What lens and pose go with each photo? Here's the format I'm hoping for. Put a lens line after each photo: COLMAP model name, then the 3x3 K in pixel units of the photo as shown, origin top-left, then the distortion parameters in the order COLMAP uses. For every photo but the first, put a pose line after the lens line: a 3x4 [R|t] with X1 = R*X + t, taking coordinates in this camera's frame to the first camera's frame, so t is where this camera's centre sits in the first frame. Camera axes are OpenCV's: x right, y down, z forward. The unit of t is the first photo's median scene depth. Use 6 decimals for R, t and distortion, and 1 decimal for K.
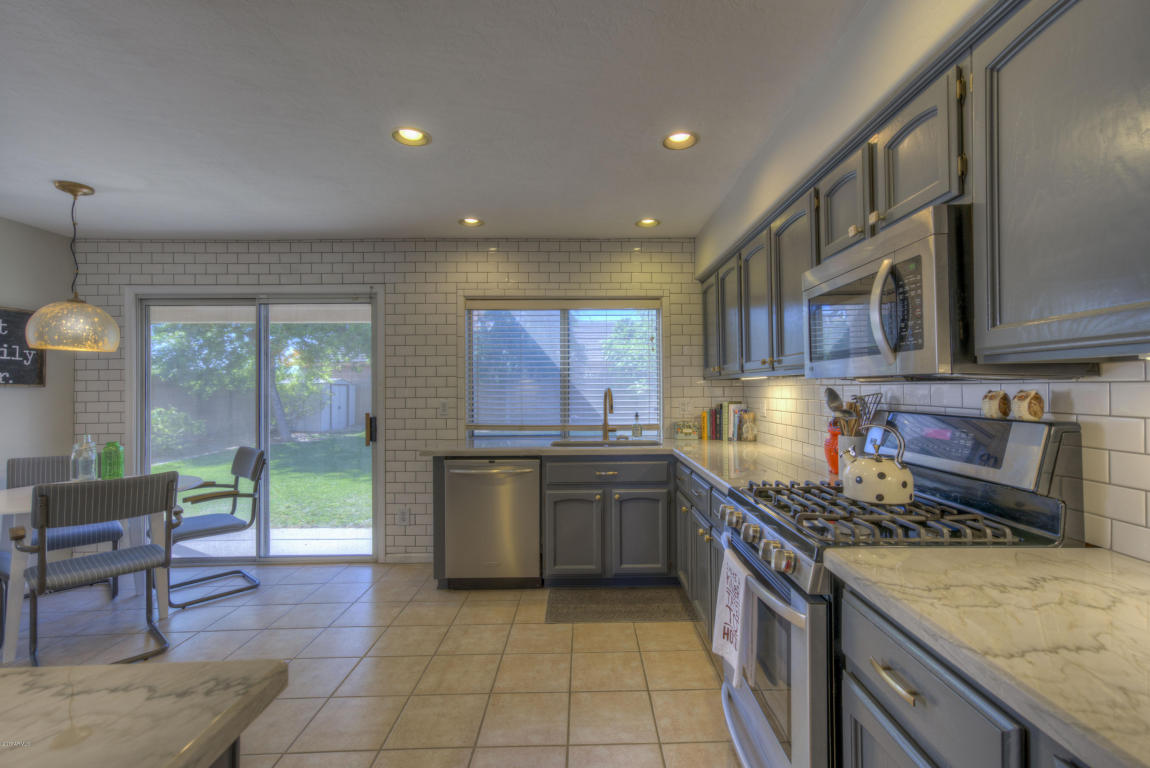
lens RADIAL K [[529.9, 0, 599.8], [0, 529.9, 382.3], [0, 0, 1]] dist [-0.013968, 0.014709]
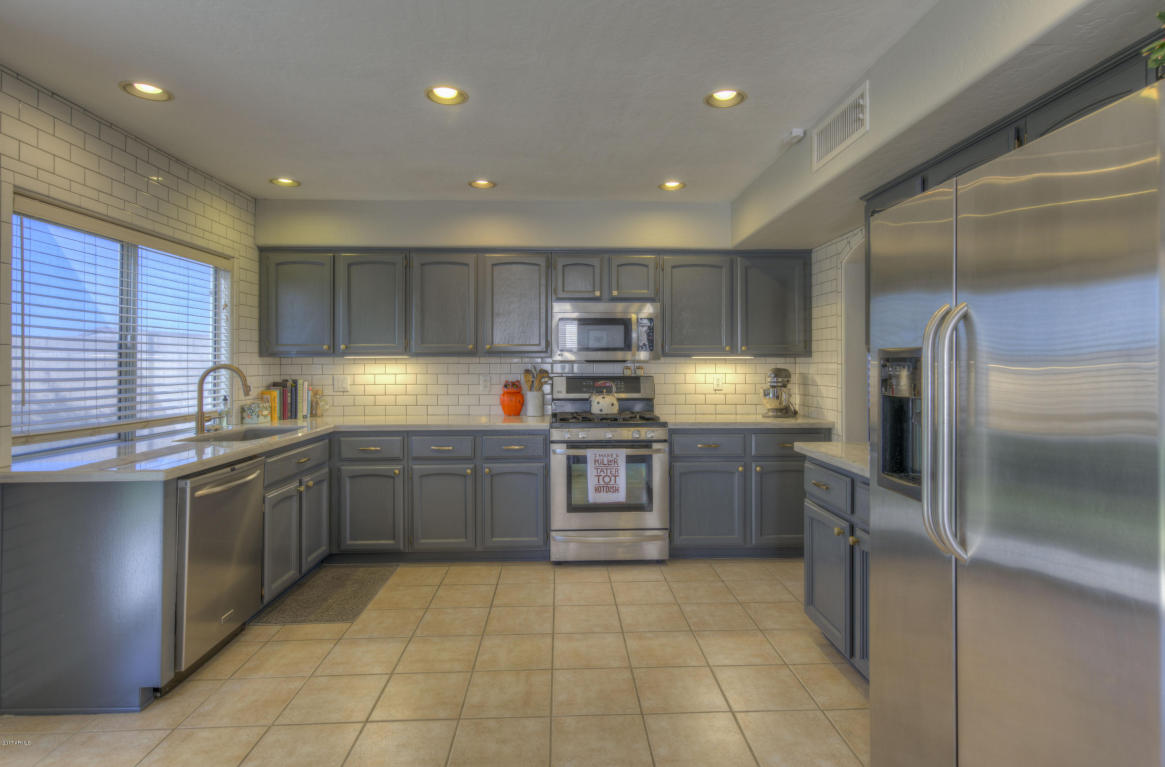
lens RADIAL K [[595.9, 0, 586.0], [0, 595.9, 359.9], [0, 0, 1]] dist [-0.002312, 0.001004]
pose [[-0.011429, 0.013694, 0.999841, -0.904703], [-0.007060, 0.999880, -0.013775, 0.011530], [-0.999910, -0.007217, -0.011331, 0.486824]]
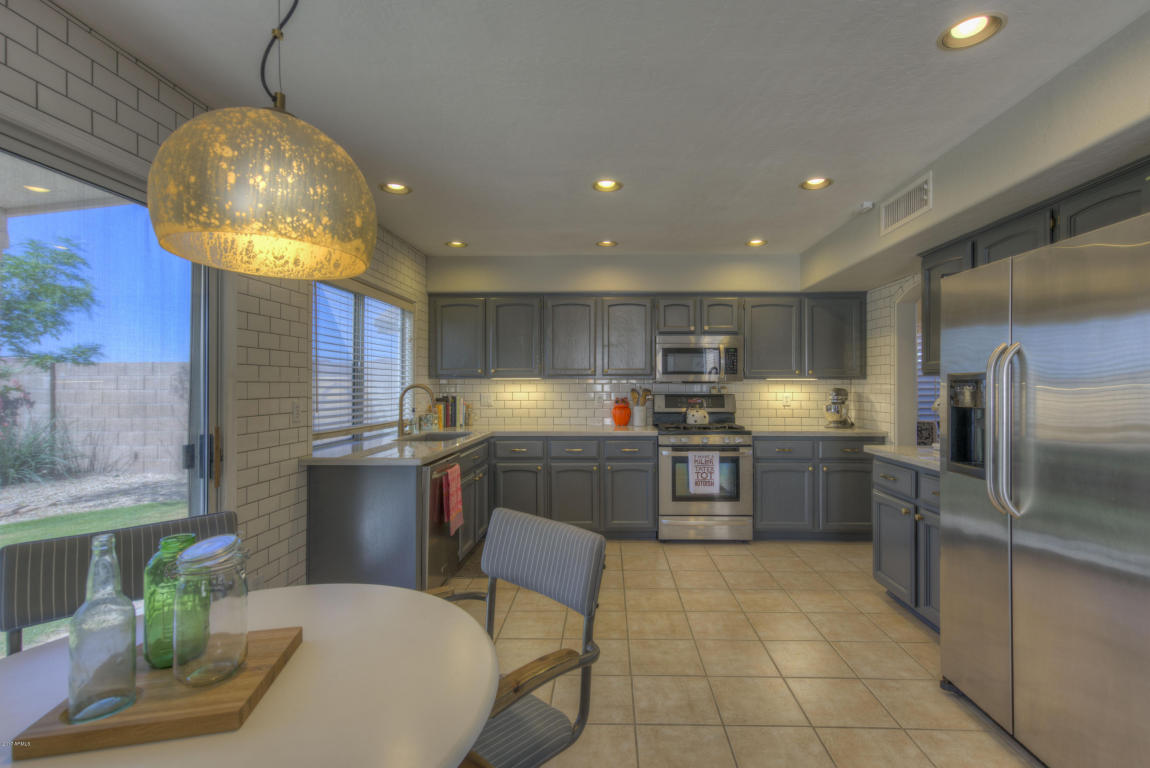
lens RADIAL K [[529.9, 0, 599.8], [0, 529.9, 382.3], [0, 0, 1]] dist [-0.013968, 0.014709]
pose [[0.046660, 0.011749, 0.998842, -1.041914], [-0.009180, 0.999894, -0.011332, 0.014624], [-0.998869, -0.008641, 0.046763, 0.611598]]
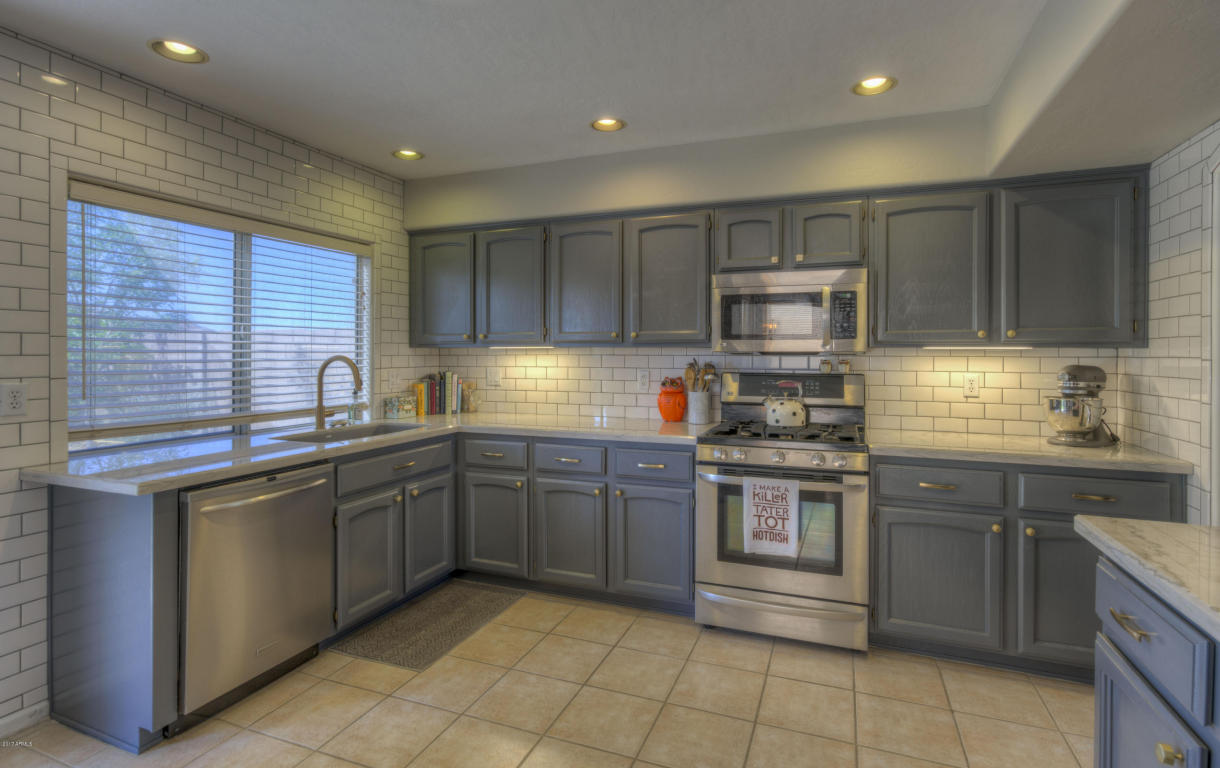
lens RADIAL K [[591.7, 0, 623.9], [0, 591.7, 352.3], [0, 0, 1]] dist [-0.006673, 0.000678]
pose [[0.382447, 0.008031, 0.923942, -0.609241], [-0.012361, 0.999917, -0.003575, 0.002524], [-0.923895, -0.010054, 0.382515, 0.333014]]
